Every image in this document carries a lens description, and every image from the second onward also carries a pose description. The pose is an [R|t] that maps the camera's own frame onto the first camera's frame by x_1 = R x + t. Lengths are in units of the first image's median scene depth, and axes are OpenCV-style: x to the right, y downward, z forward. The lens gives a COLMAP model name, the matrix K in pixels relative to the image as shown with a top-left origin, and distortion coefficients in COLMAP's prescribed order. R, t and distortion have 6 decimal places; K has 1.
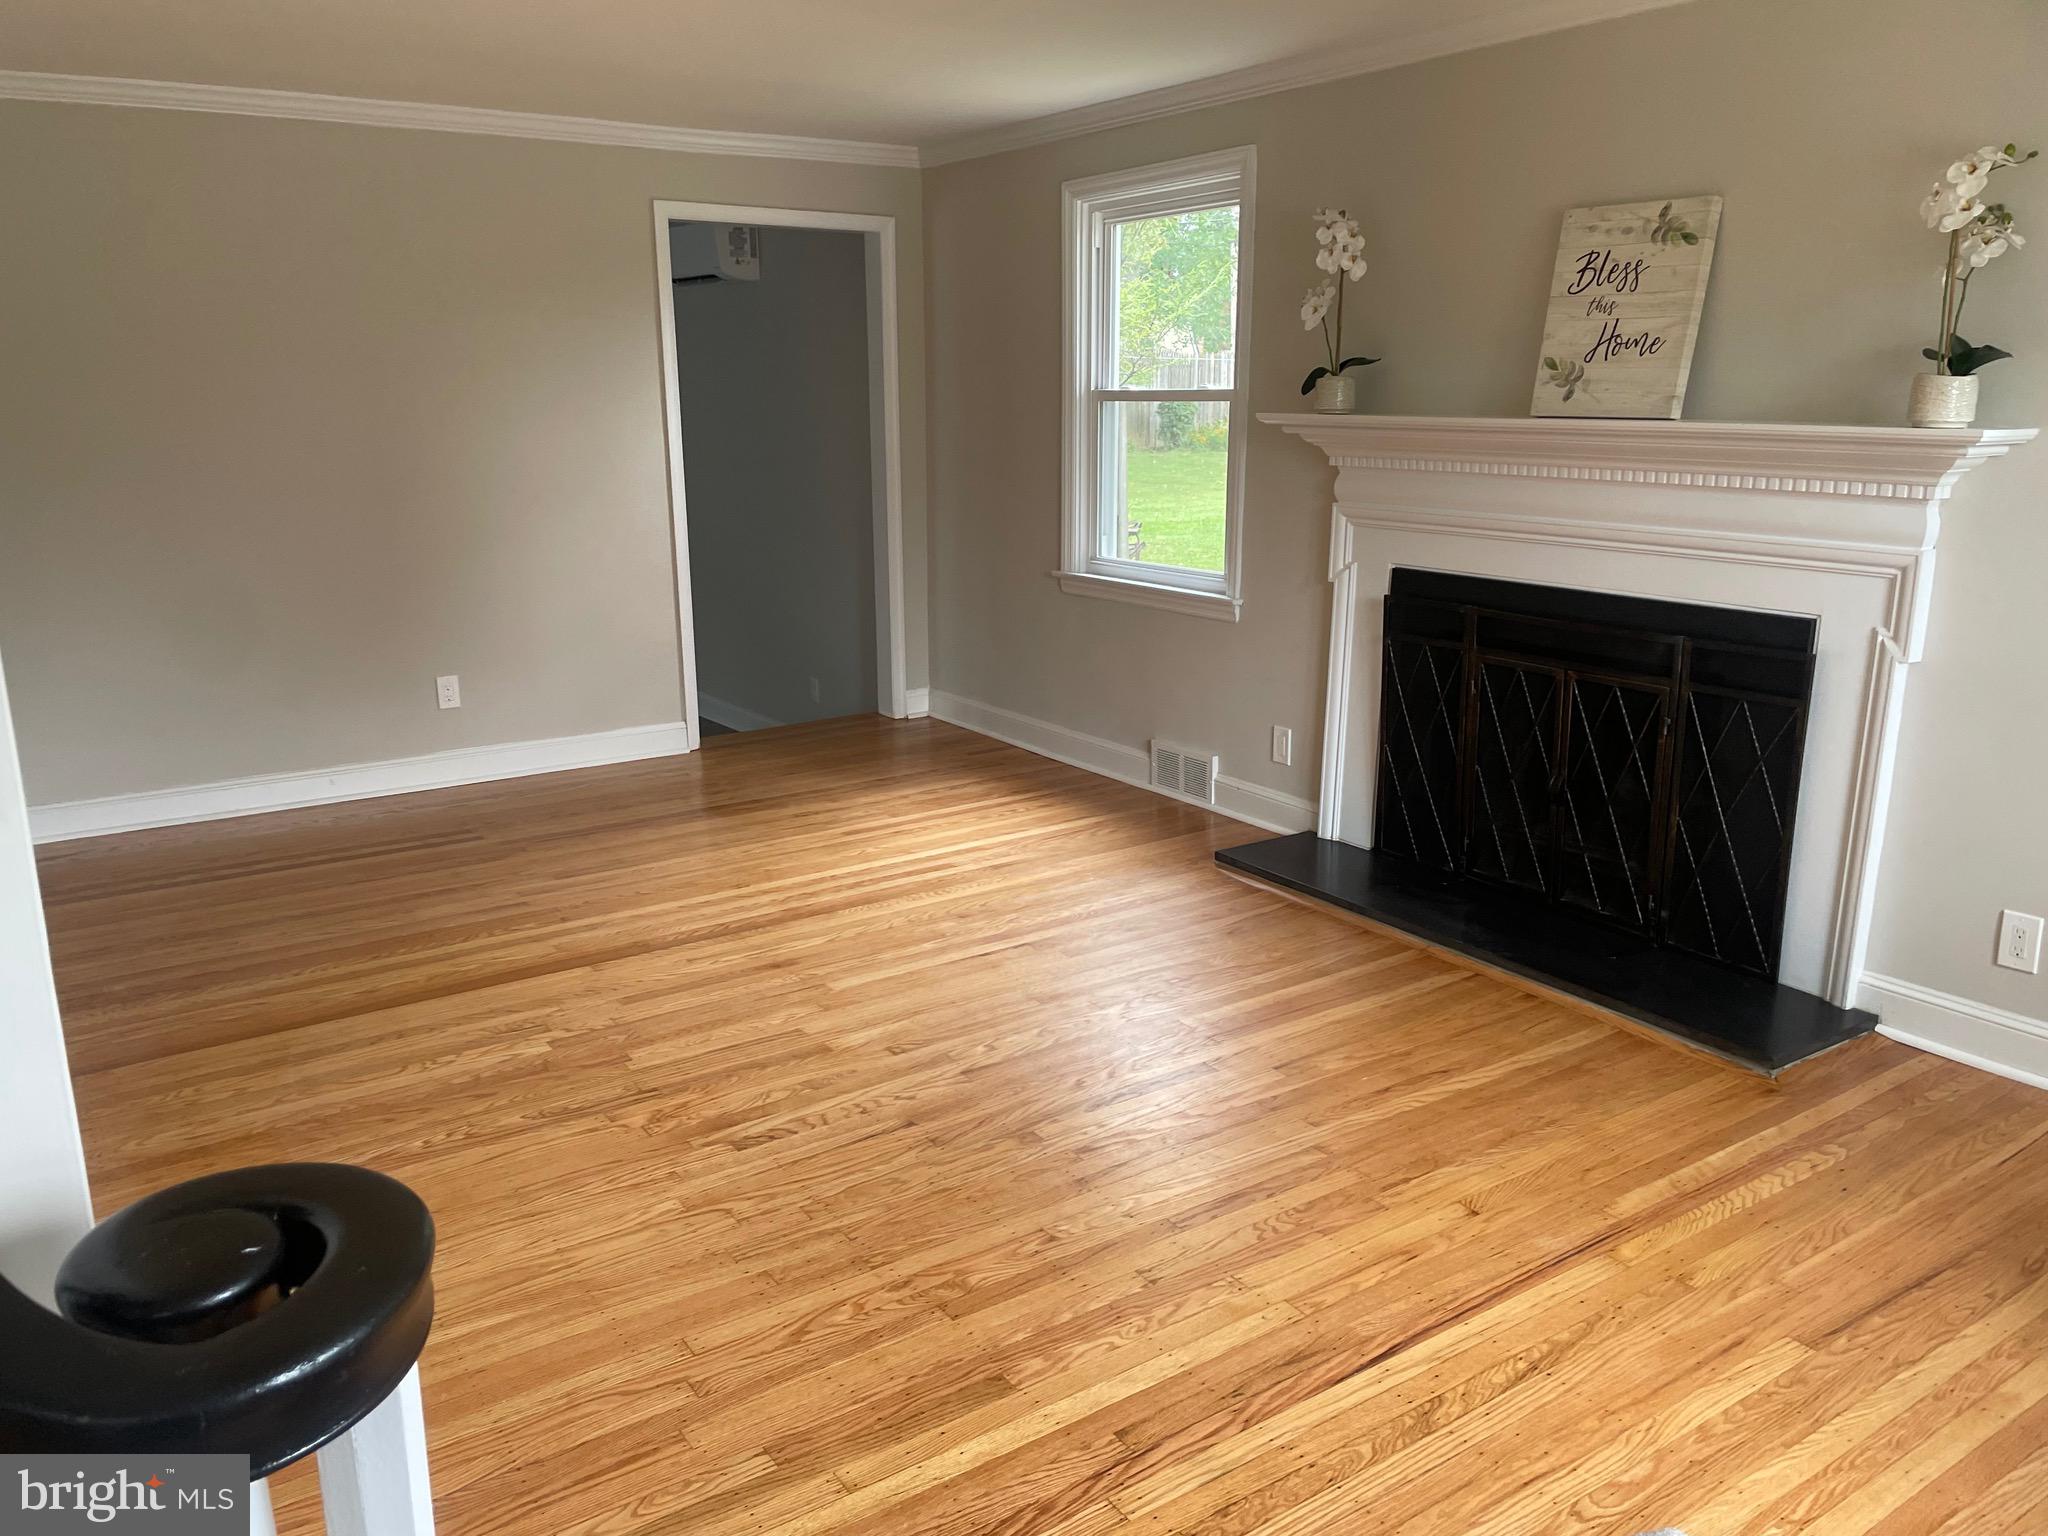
lens RADIAL K [[1514.7, 0, 1027.4], [0, 1514.7, 767.5], [0, 0, 1]] dist [0.092214, -0.125147]
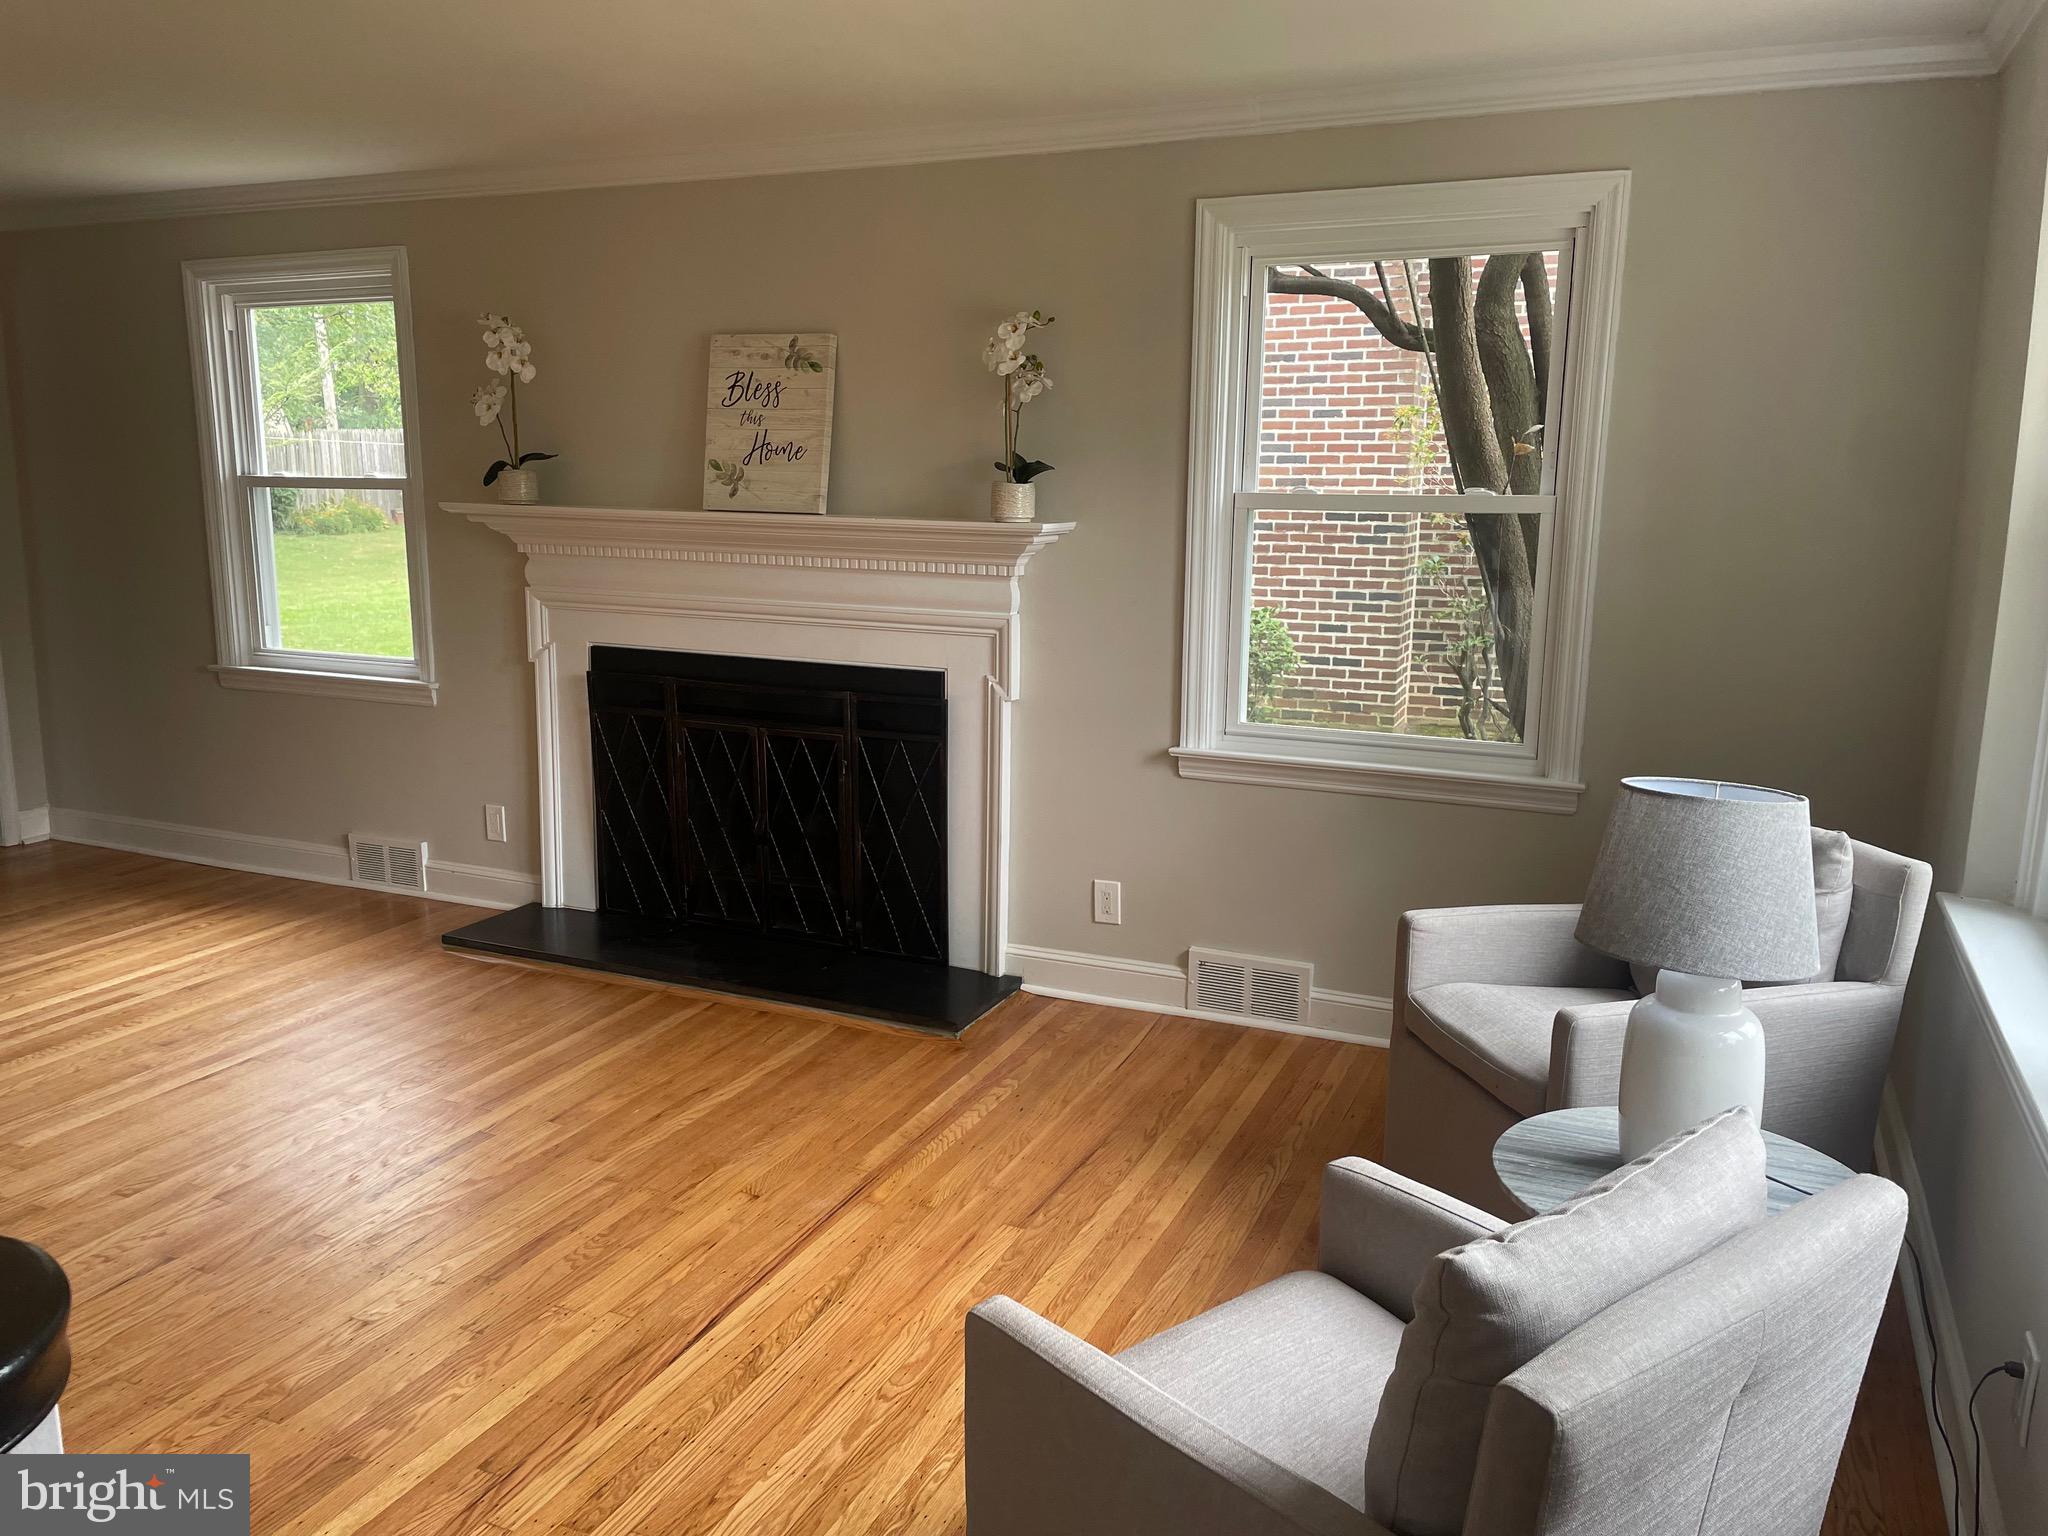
lens RADIAL K [[1514.7, 0, 1027.4], [0, 1514.7, 767.5], [0, 0, 1]] dist [0.092214, -0.125147]
pose [[0.847354, -0.090010, 0.523345, -0.085665], [0.117032, 0.992952, -0.018711, 0.012509], [-0.517972, 0.077103, 0.851916, -0.087018]]
